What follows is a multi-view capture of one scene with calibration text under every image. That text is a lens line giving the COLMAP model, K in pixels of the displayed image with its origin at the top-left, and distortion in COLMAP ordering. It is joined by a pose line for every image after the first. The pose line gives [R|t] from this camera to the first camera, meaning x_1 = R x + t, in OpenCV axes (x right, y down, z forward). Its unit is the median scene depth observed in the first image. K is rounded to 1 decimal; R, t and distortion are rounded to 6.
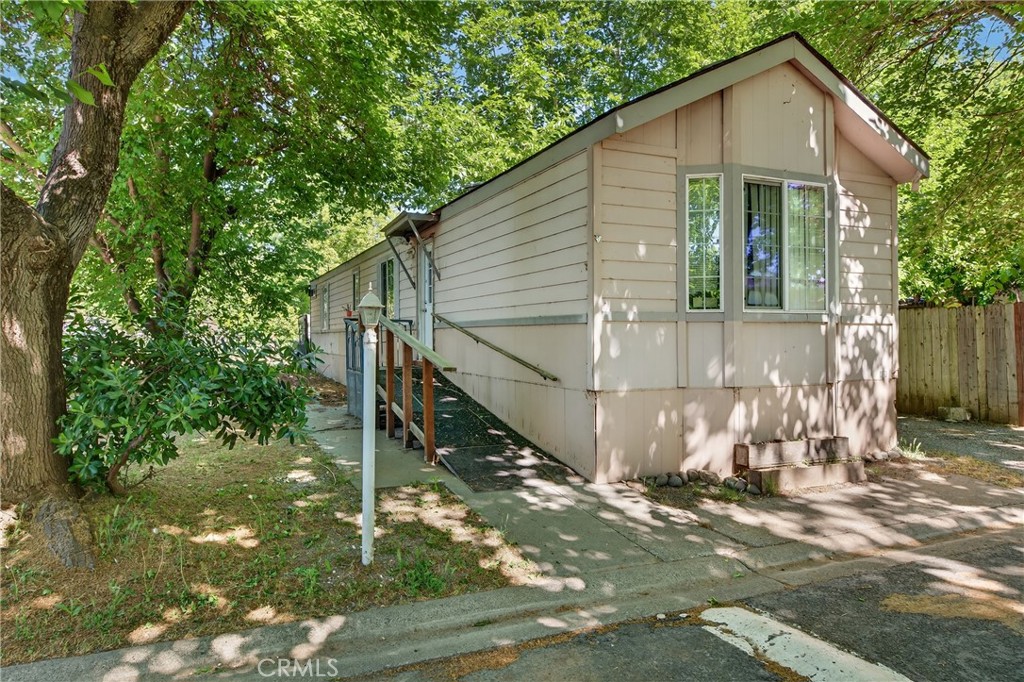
lens RADIAL K [[669.6, 0, 512.0], [0, 669.6, 341.0], [0, 0, 1]] dist [-0.001426, -0.001214]
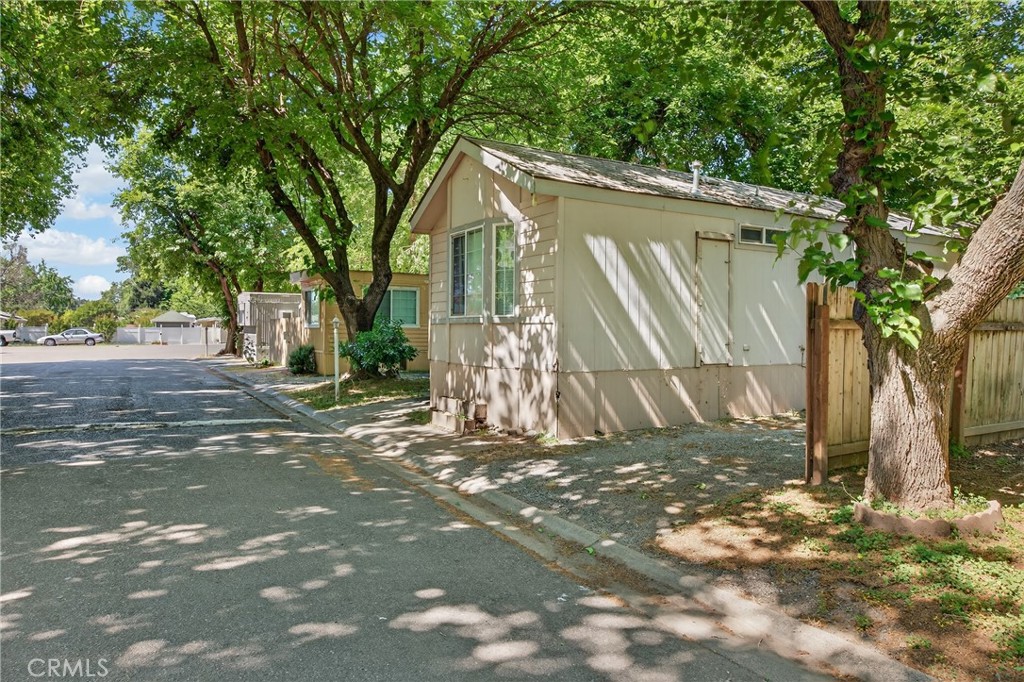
lens RADIAL K [[669.6, 0, 512.0], [0, 669.6, 341.0], [0, 0, 1]] dist [-0.001426, -0.001214]
pose [[0.125844, 0.032448, -0.991519, 1.721792], [0.000590, 0.999462, 0.032783, -0.032590], [0.992050, -0.004711, 0.125757, 0.808330]]
